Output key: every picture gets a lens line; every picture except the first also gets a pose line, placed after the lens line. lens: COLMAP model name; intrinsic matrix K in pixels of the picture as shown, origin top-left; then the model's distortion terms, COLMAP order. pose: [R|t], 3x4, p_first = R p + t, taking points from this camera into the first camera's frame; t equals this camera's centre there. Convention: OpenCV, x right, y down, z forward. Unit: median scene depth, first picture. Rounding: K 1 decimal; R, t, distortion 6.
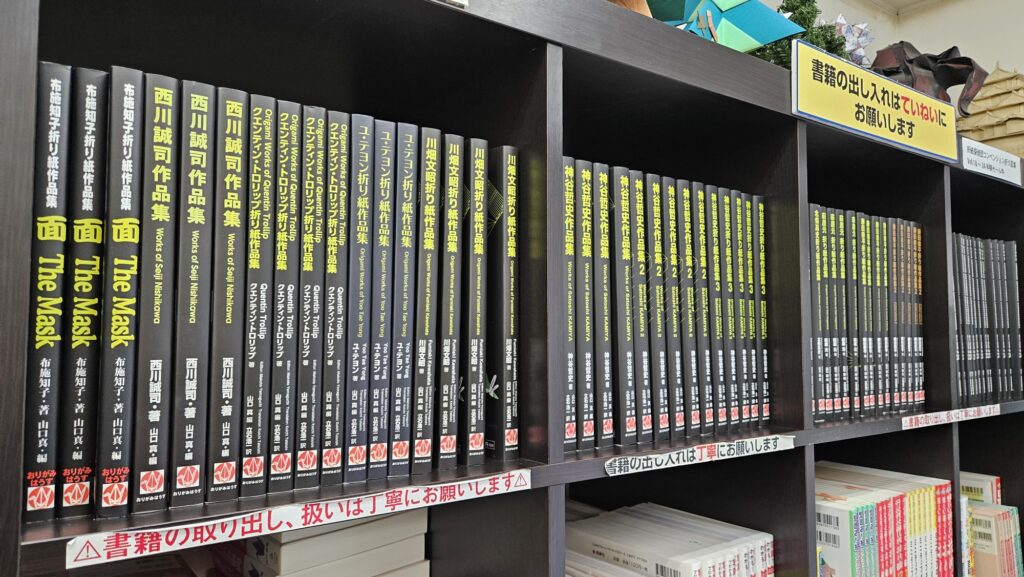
lens RADIAL K [[684.4, 0, 507.8], [0, 684.4, 291.0], [0, 0, 1]] dist [0.067825, -0.059514]
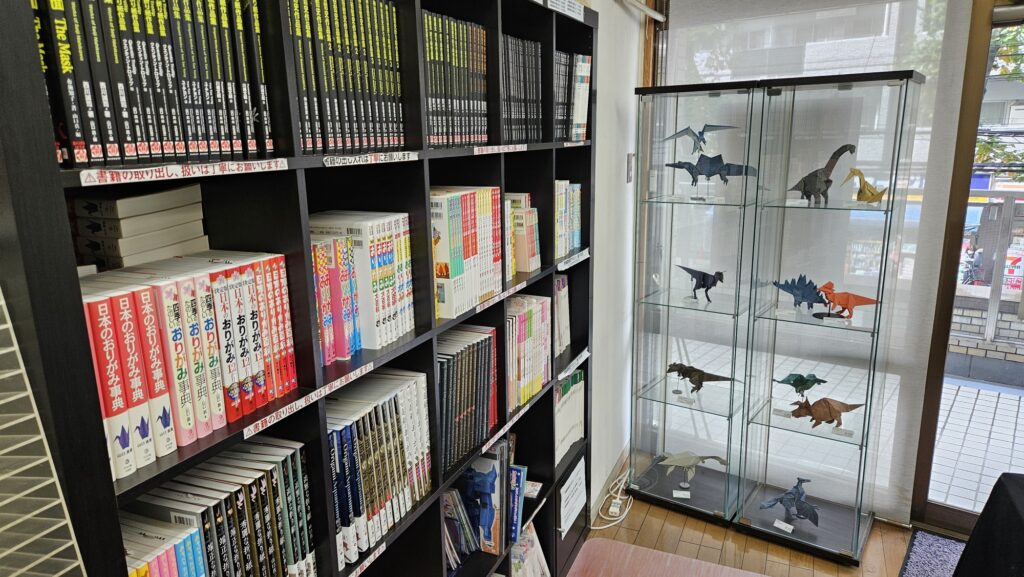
lens RADIAL K [[684.4, 0, 507.8], [0, 684.4, 291.0], [0, 0, 1]] dist [0.067825, -0.059514]
pose [[0.861672, -0.134784, 0.489239, -0.307549], [-0.006215, 0.961208, 0.275755, 0.067768], [-0.507428, -0.240651, 0.827408, -0.680222]]
